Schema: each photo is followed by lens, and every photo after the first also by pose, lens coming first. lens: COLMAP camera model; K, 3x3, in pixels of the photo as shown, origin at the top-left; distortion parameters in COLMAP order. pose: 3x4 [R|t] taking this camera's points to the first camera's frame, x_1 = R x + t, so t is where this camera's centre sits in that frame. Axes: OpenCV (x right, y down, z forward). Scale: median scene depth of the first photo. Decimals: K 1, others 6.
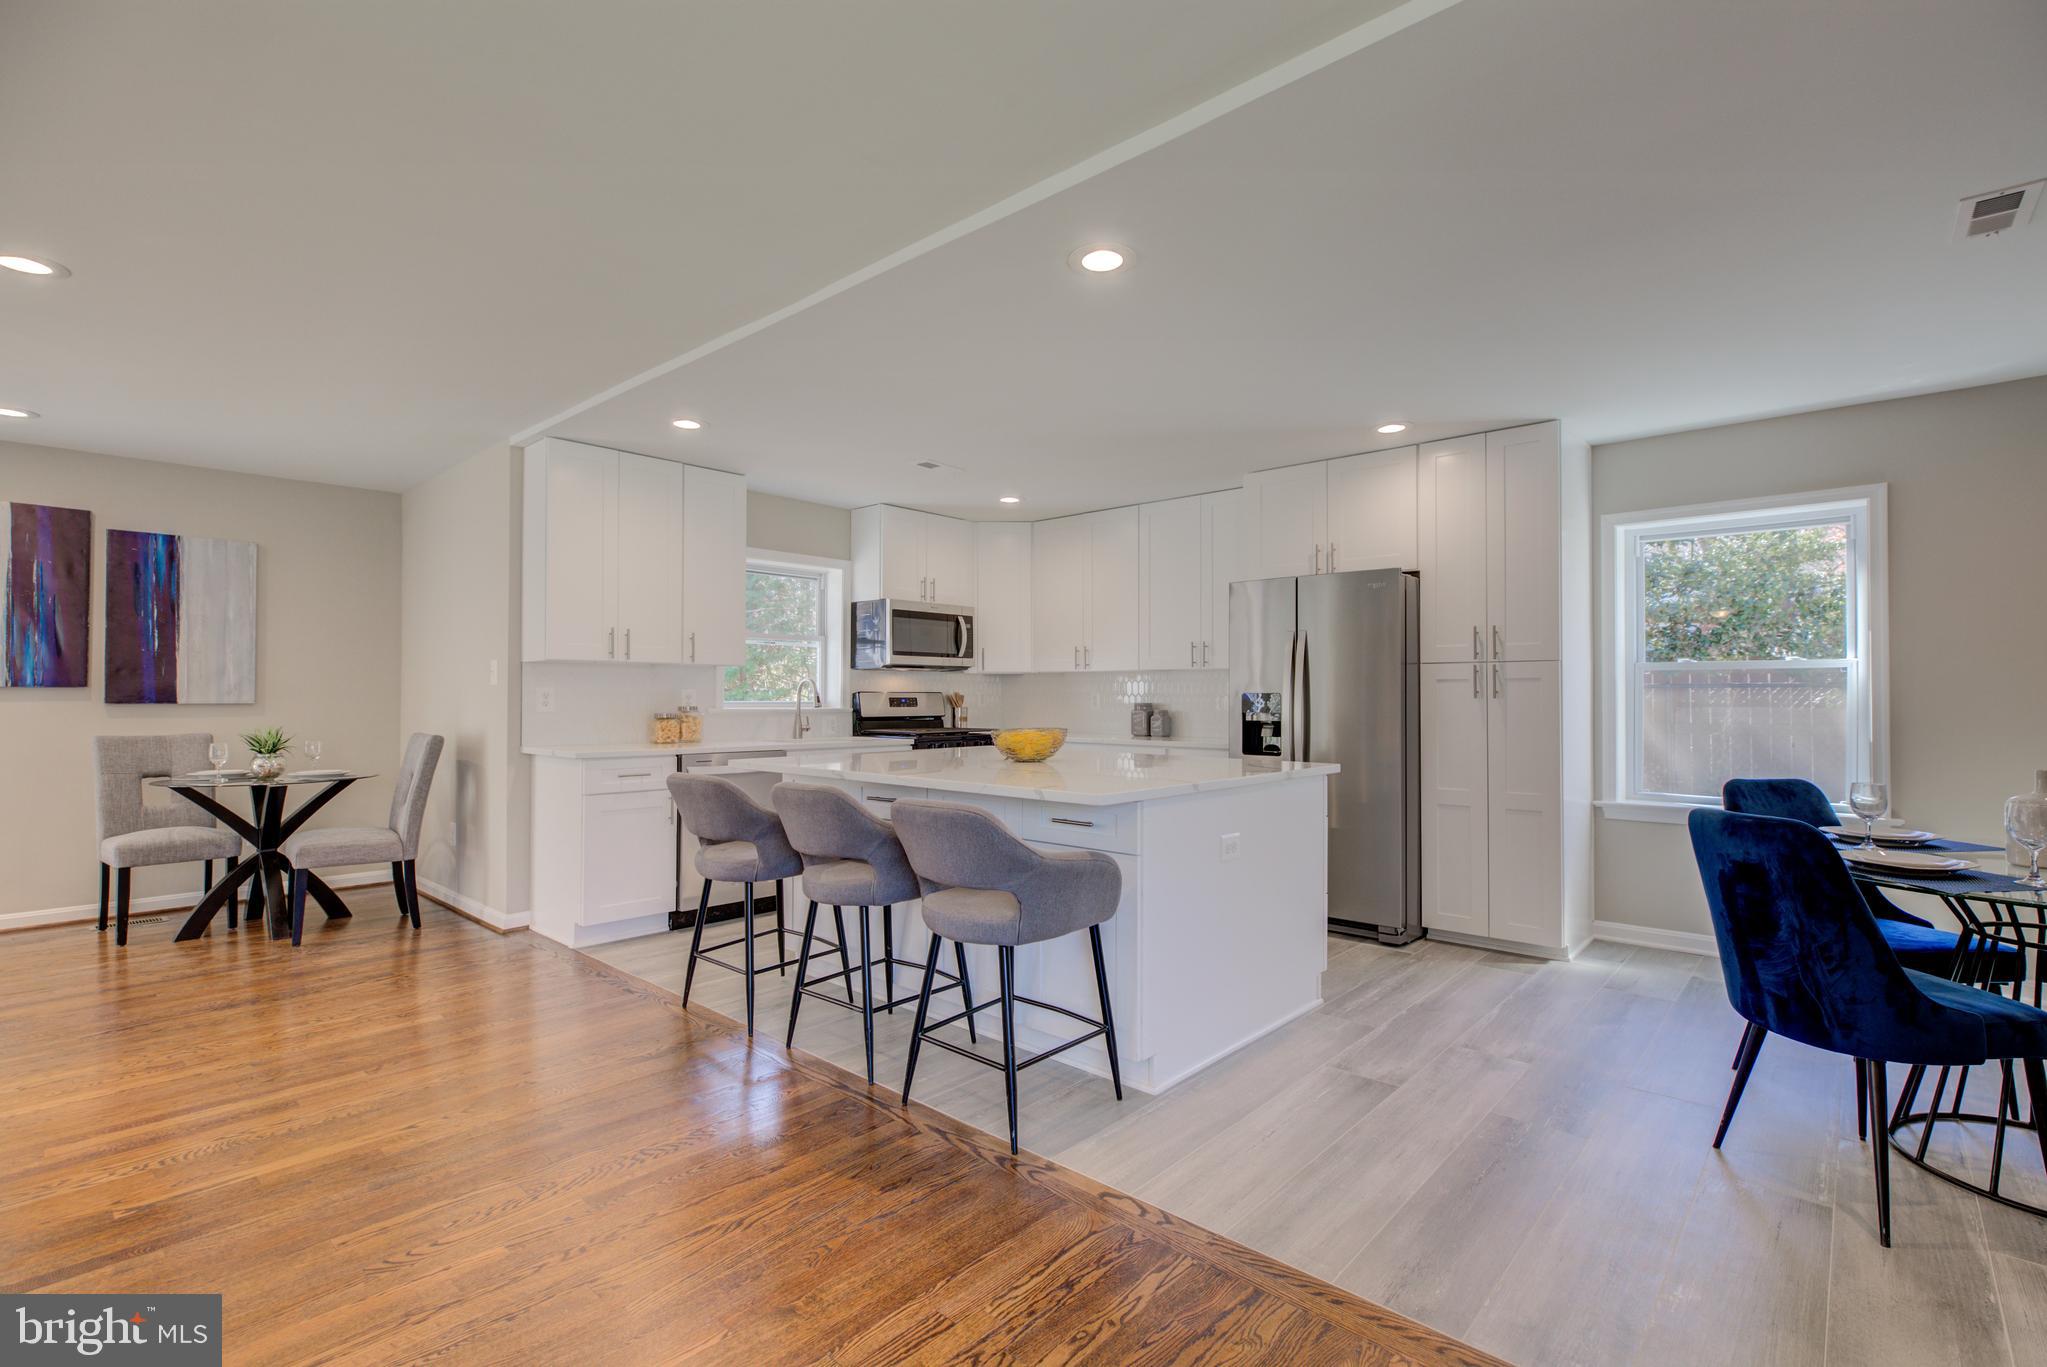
lens RADIAL K [[948.5, 0, 1025.2], [0, 948.5, 684.7], [0, 0, 1]] dist [-0.005757, 0.000753]
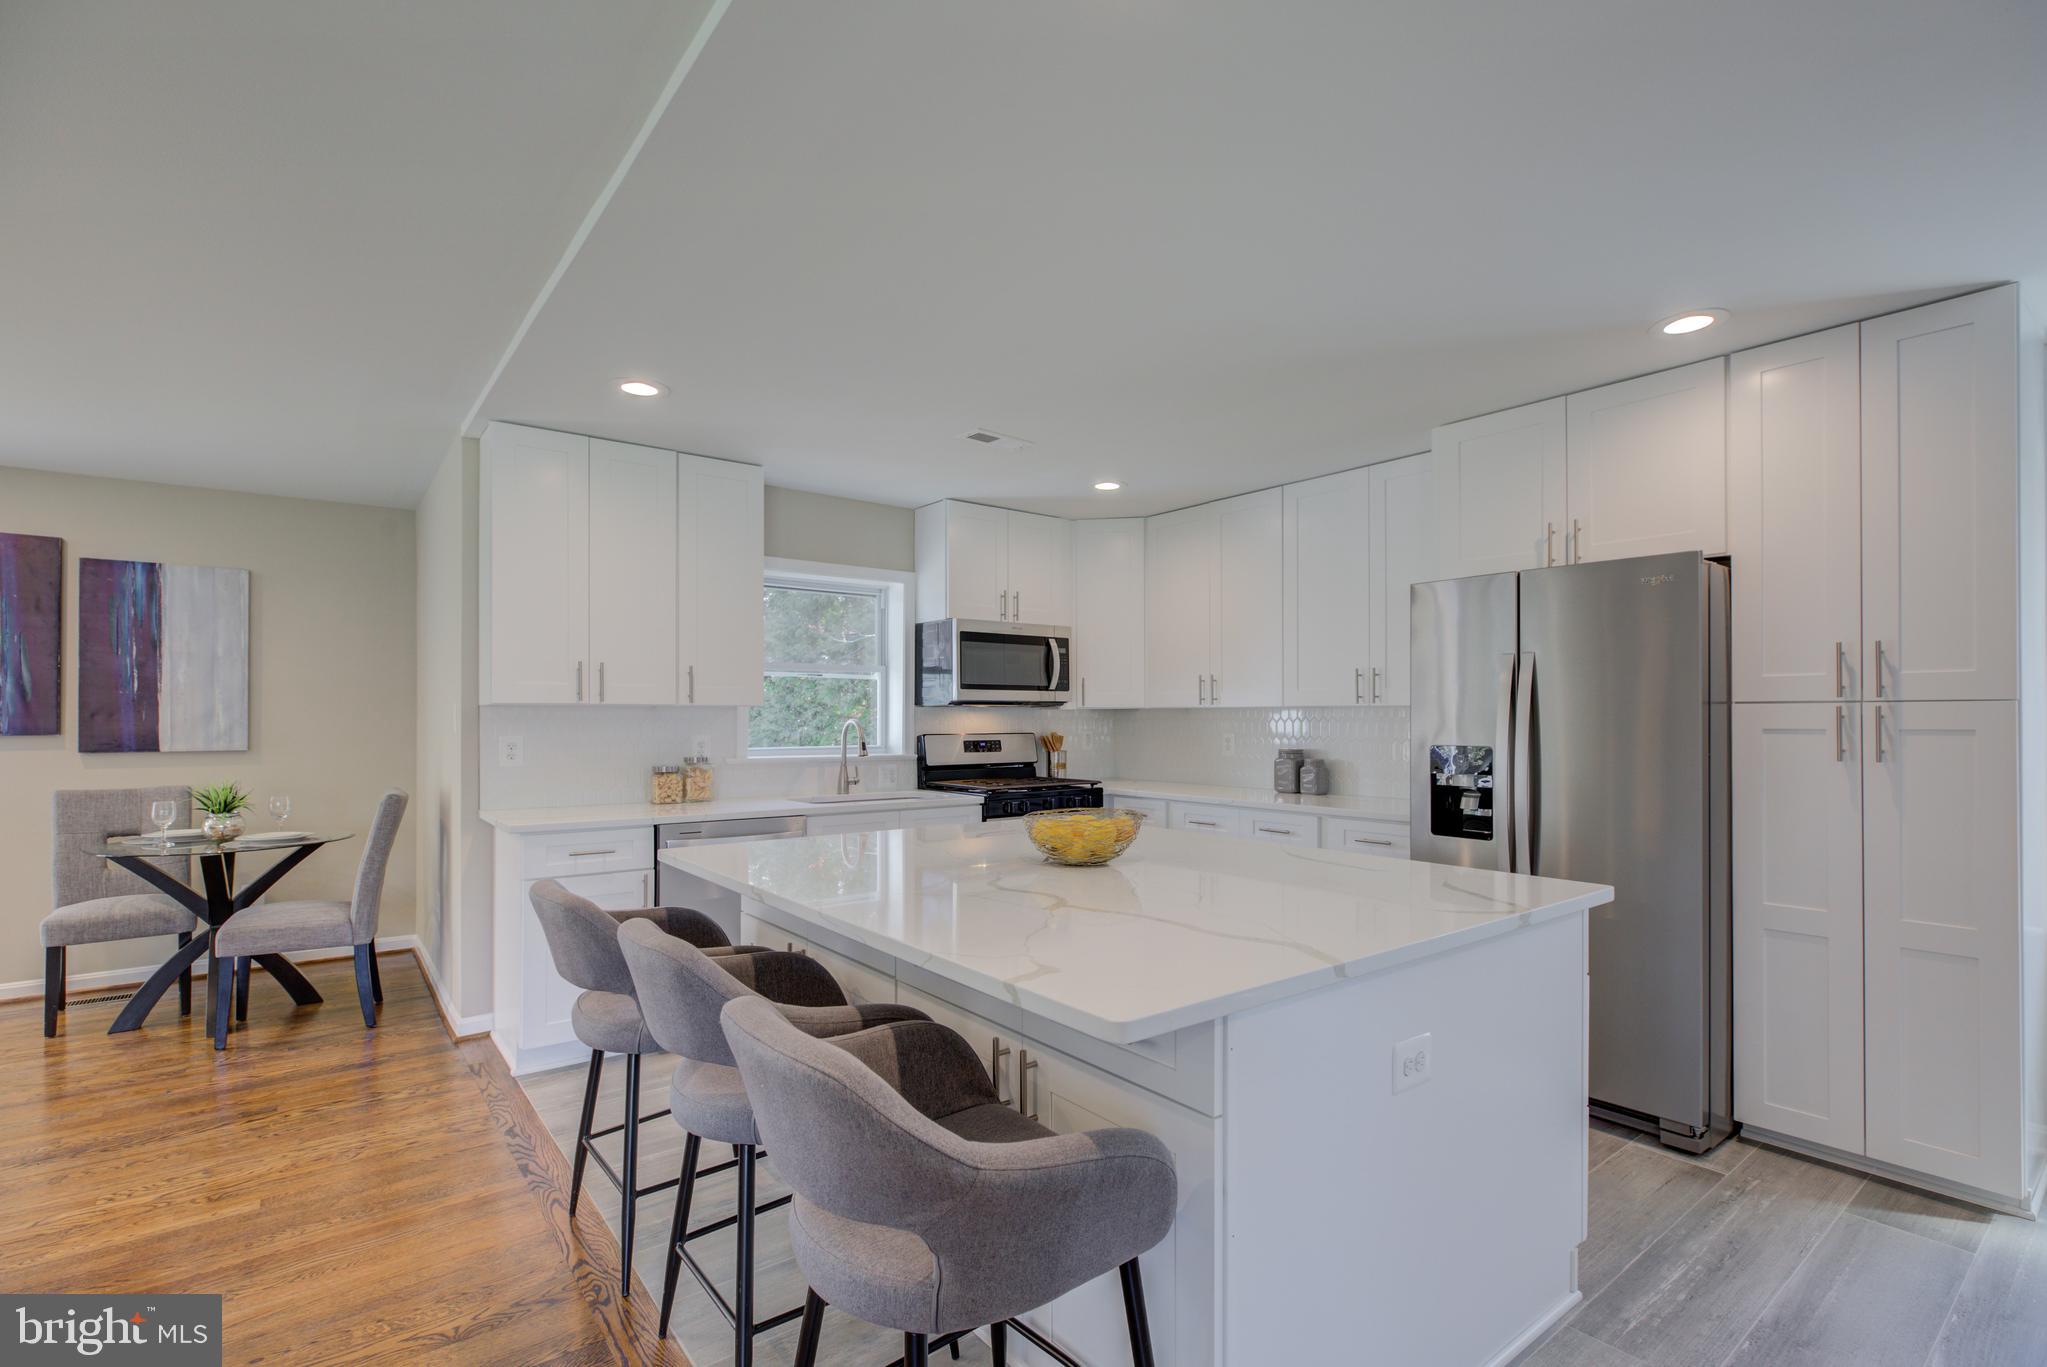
lens RADIAL K [[948.5, 0, 1010.8], [0, 948.5, 712.1], [0, 0, 1]] dist [-0.005757, 0.000753]
pose [[0.982603, -0.002024, -0.185709, 0.061182], [0.003451, 0.999967, 0.007363, -0.022242], [0.185688, -0.007876, 0.982577, 0.287030]]
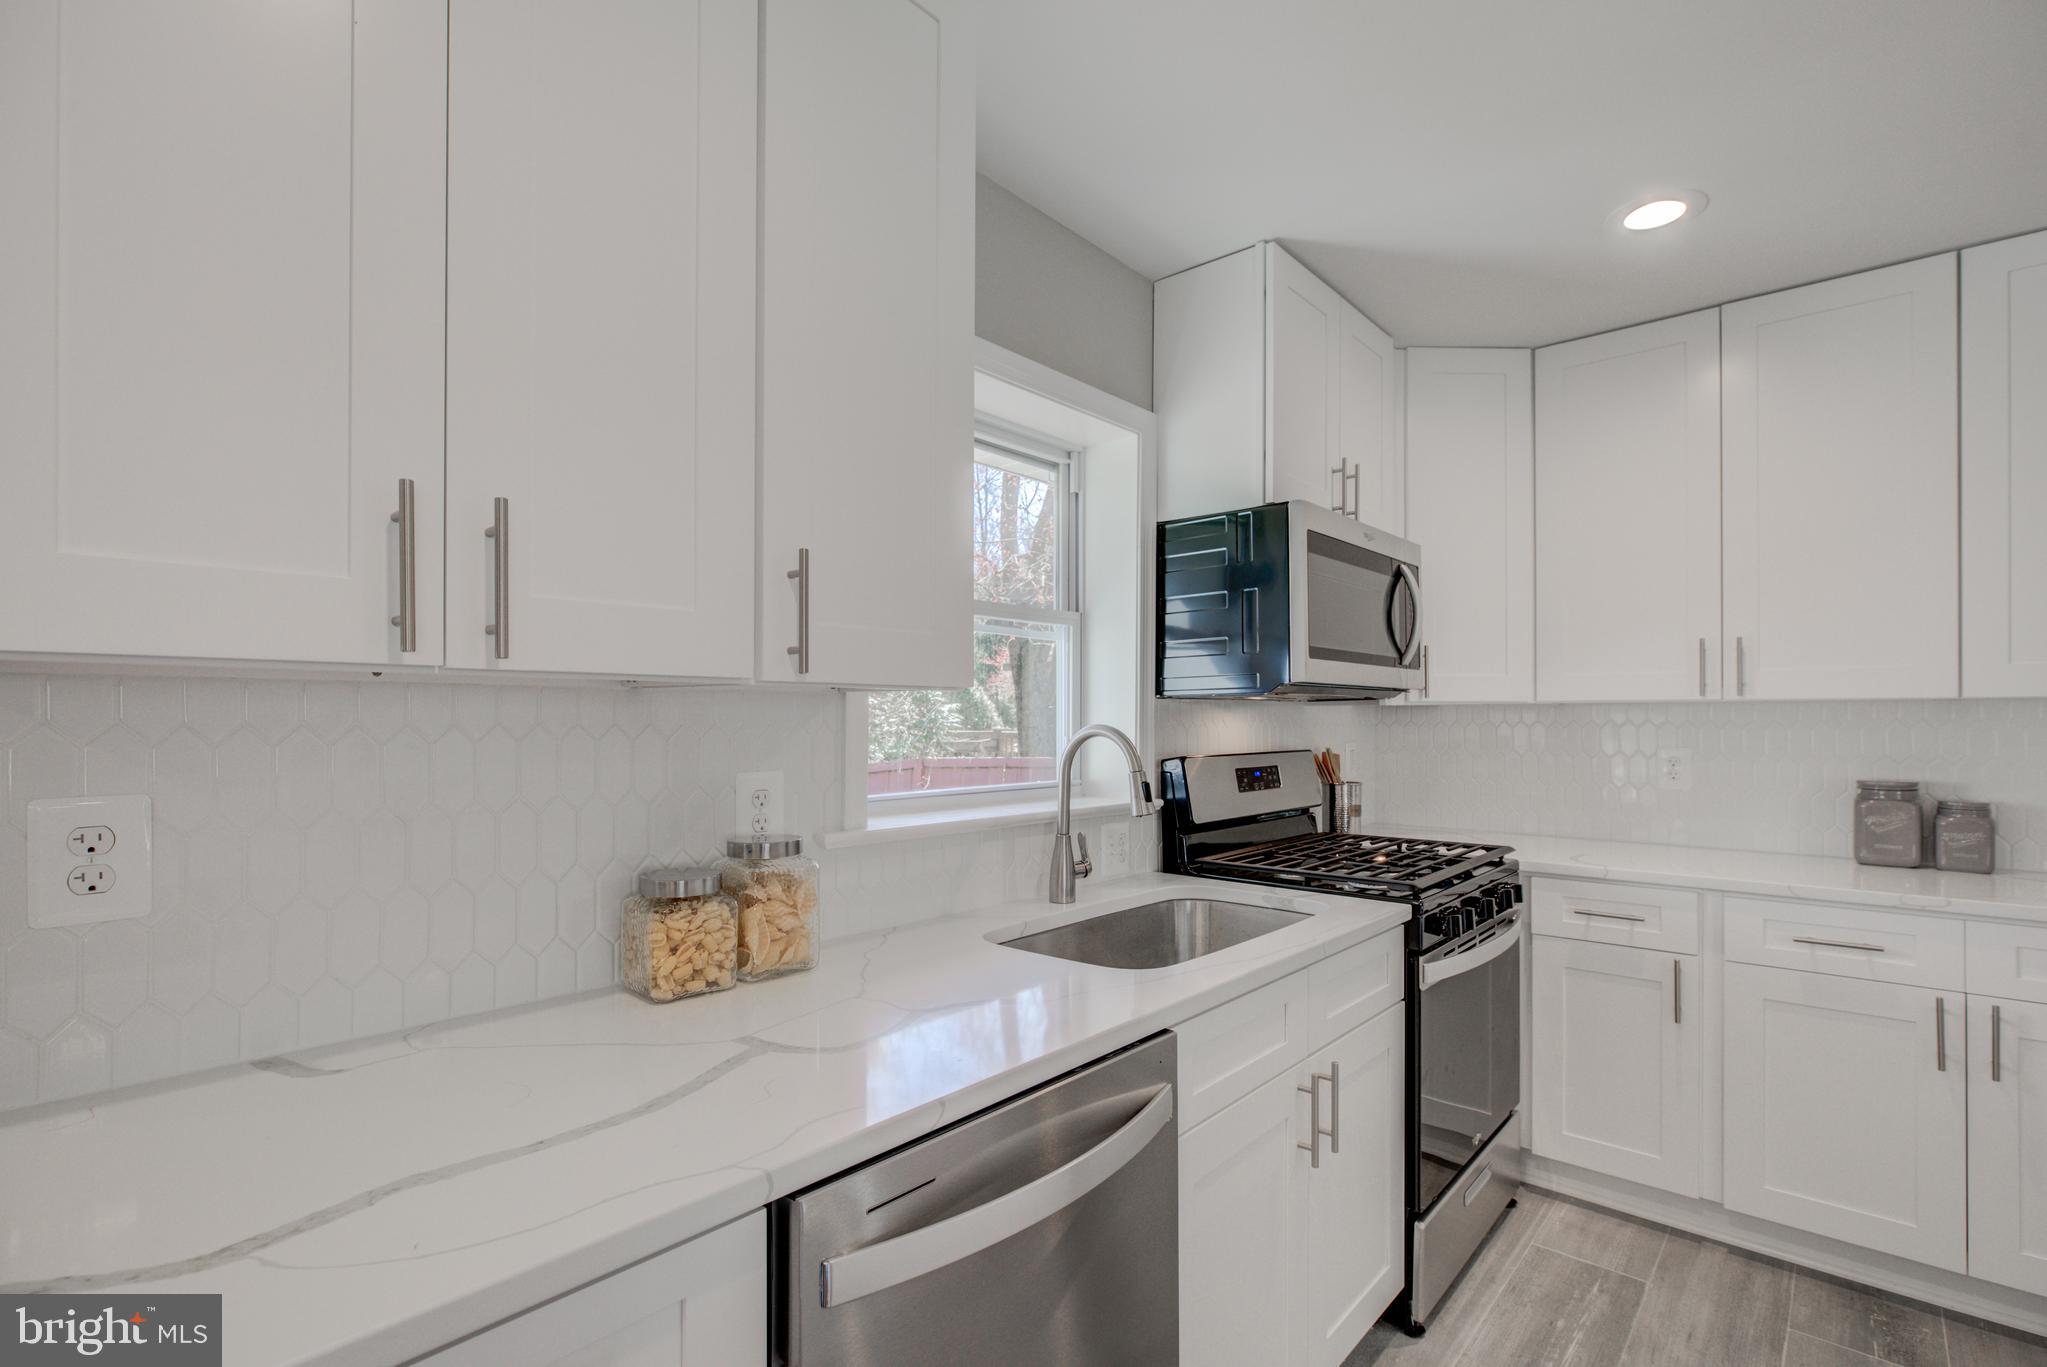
lens RADIAL K [[948.5, 0, 1009.4], [0, 948.5, 711.8], [0, 0, 1]] dist [-0.005757, 0.000753]
pose [[0.999895, -0.001824, -0.014351, -0.310943], [0.001888, 0.999988, 0.004450, -0.016308], [0.014343, -0.004476, 0.999887, 0.804162]]
